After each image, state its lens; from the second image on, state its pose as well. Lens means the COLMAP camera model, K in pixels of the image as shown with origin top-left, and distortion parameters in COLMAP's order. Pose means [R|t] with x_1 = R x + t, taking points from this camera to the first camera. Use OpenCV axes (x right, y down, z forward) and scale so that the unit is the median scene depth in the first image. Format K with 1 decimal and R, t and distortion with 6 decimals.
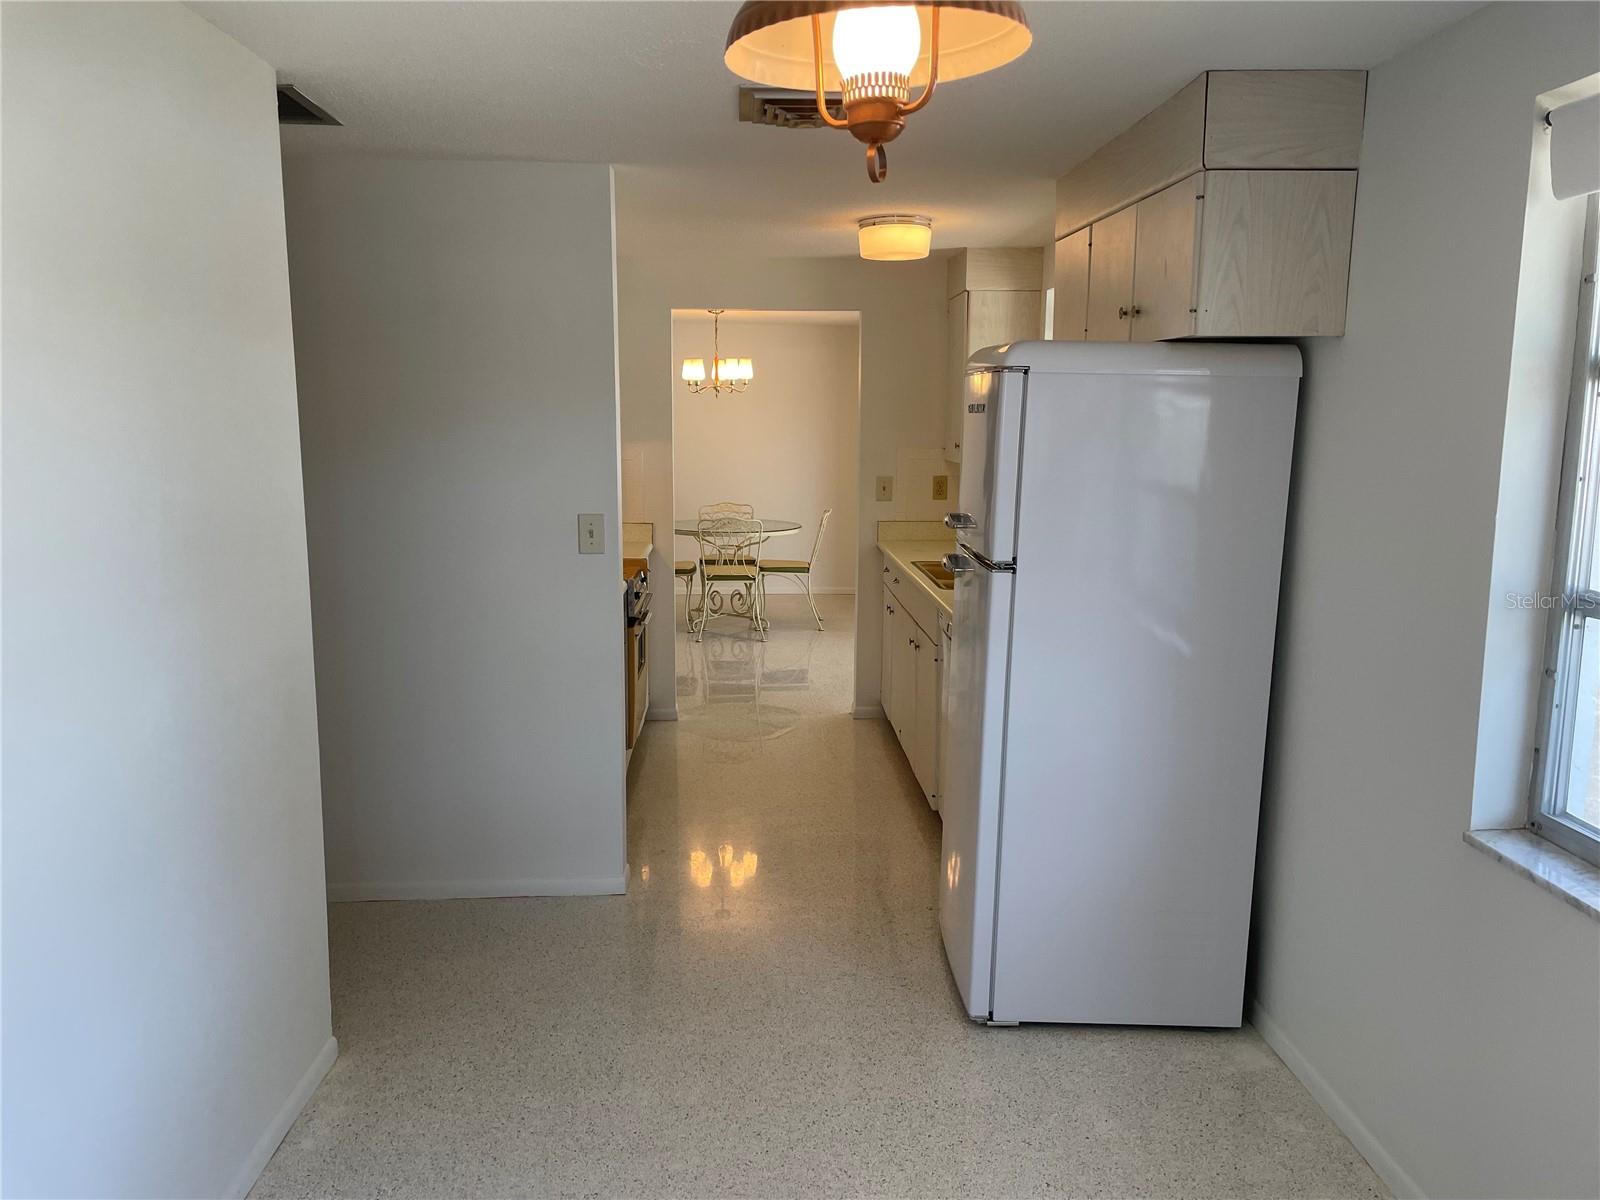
lens RADIAL K [[1201.6, 0, 782.6], [0, 1201.6, 594.9], [0, 0, 1]] dist [0.091723, -0.118484]
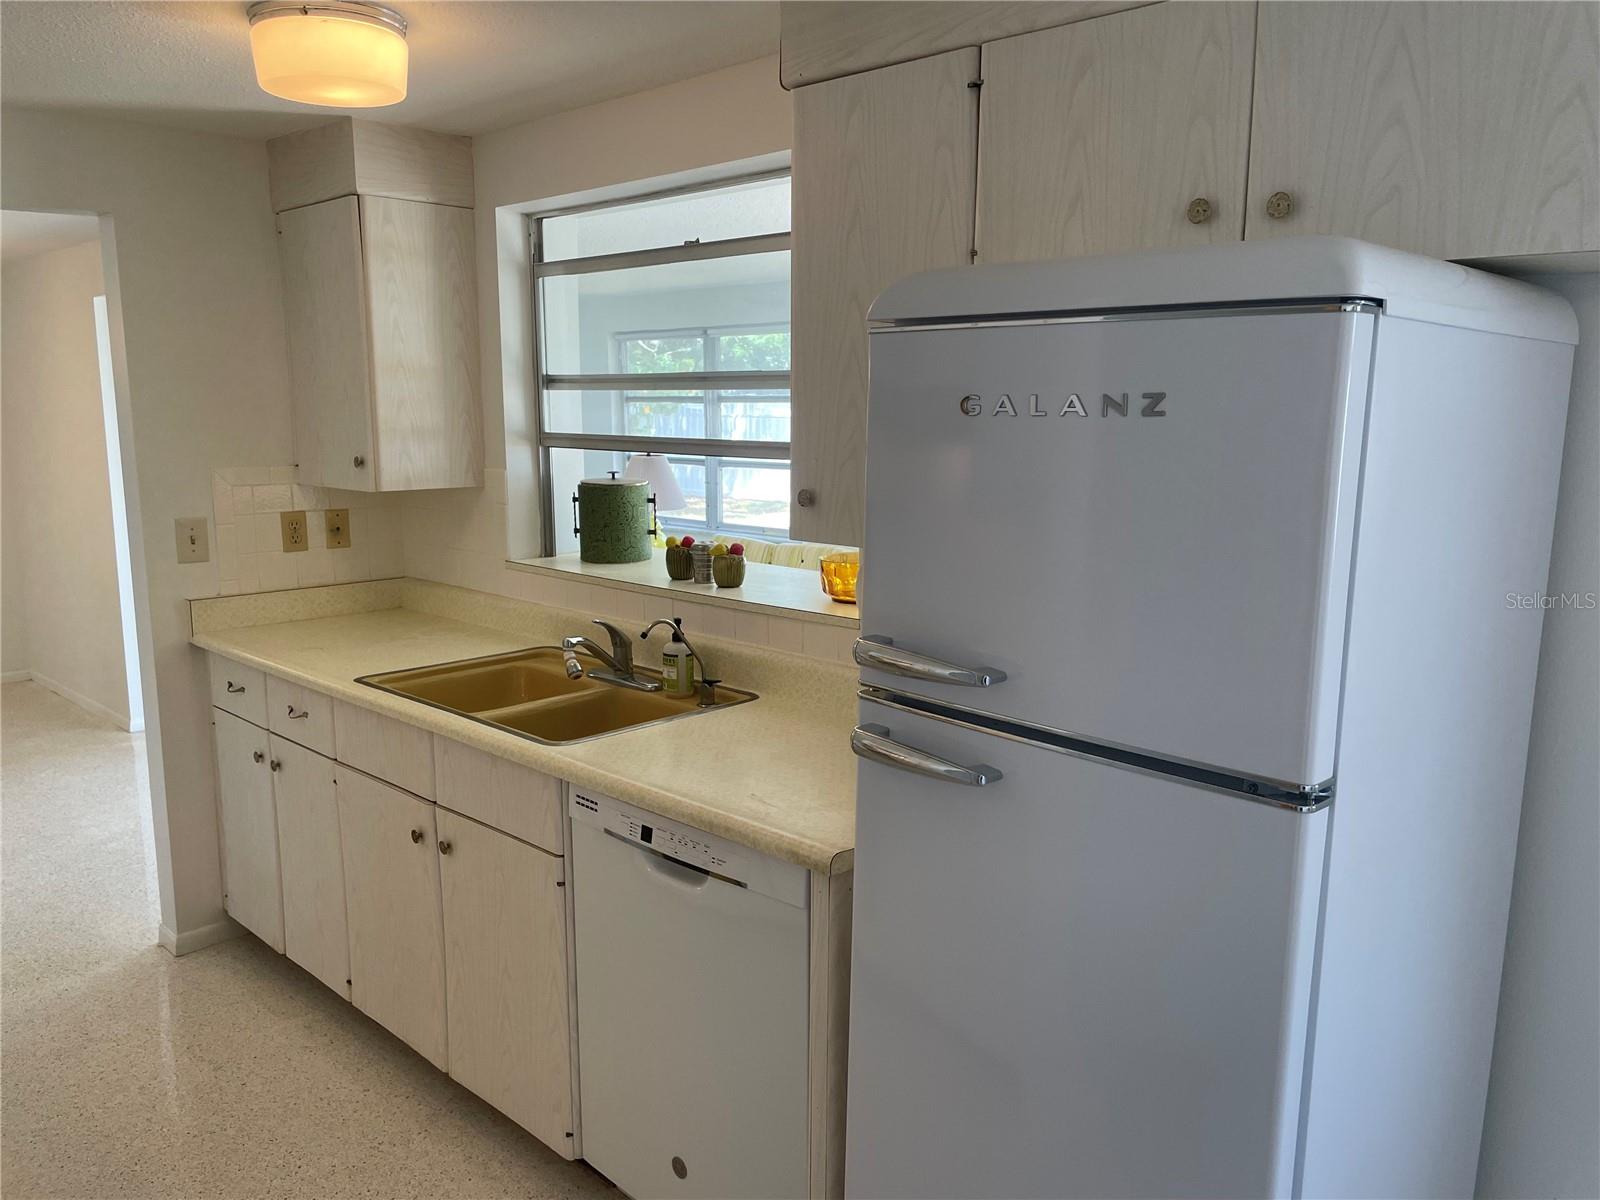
lens RADIAL K [[1201.6, 0, 782.6], [0, 1201.6, 594.9], [0, 0, 1]] dist [0.091723, -0.118484]
pose [[0.724672, -0.114584, 0.679500, -0.116990], [0.107096, 0.992824, 0.053204, -0.071104], [-0.680721, 0.034216, 0.731744, 0.442658]]
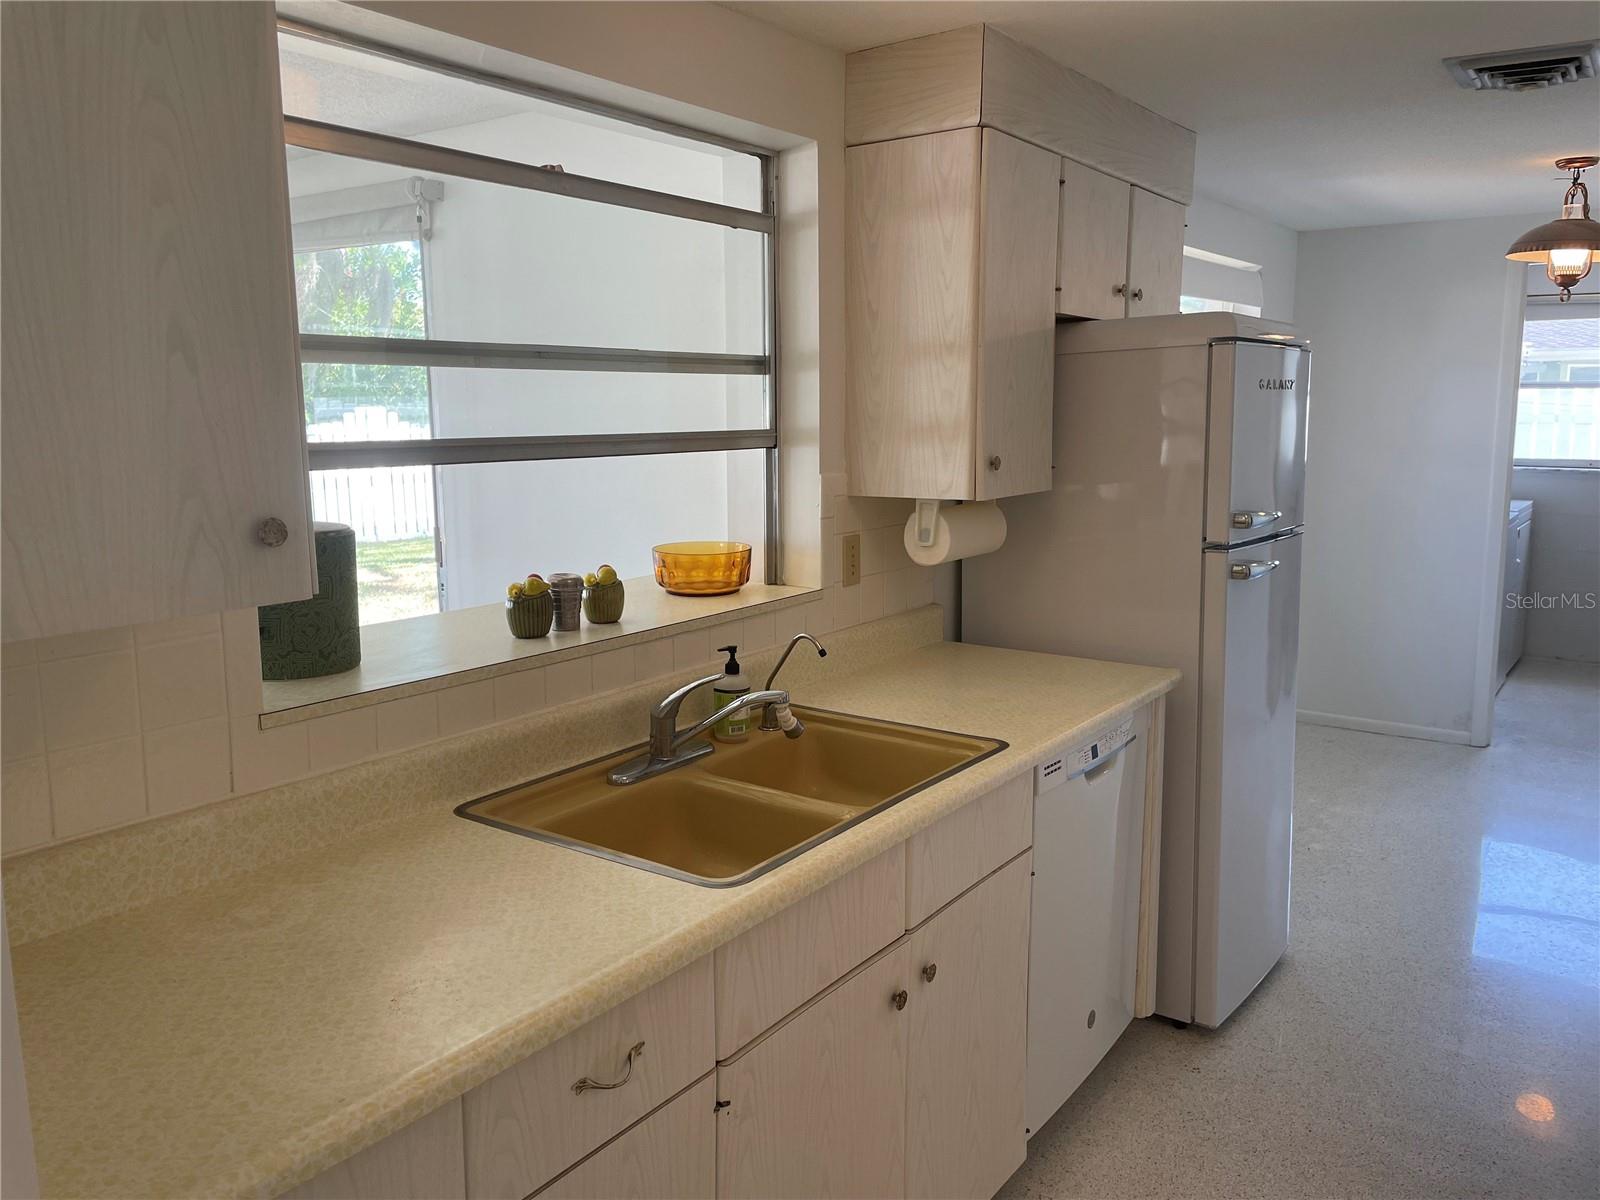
lens RADIAL K [[1201.6, 0, 782.6], [0, 1201.6, 594.9], [0, 0, 1]] dist [0.091723, -0.118484]
pose [[-0.782669, -0.103834, 0.613716, -0.077621], [0.091754, 0.955970, 0.278753, -0.173420], [-0.615638, 0.274483, -0.738681, 1.142467]]
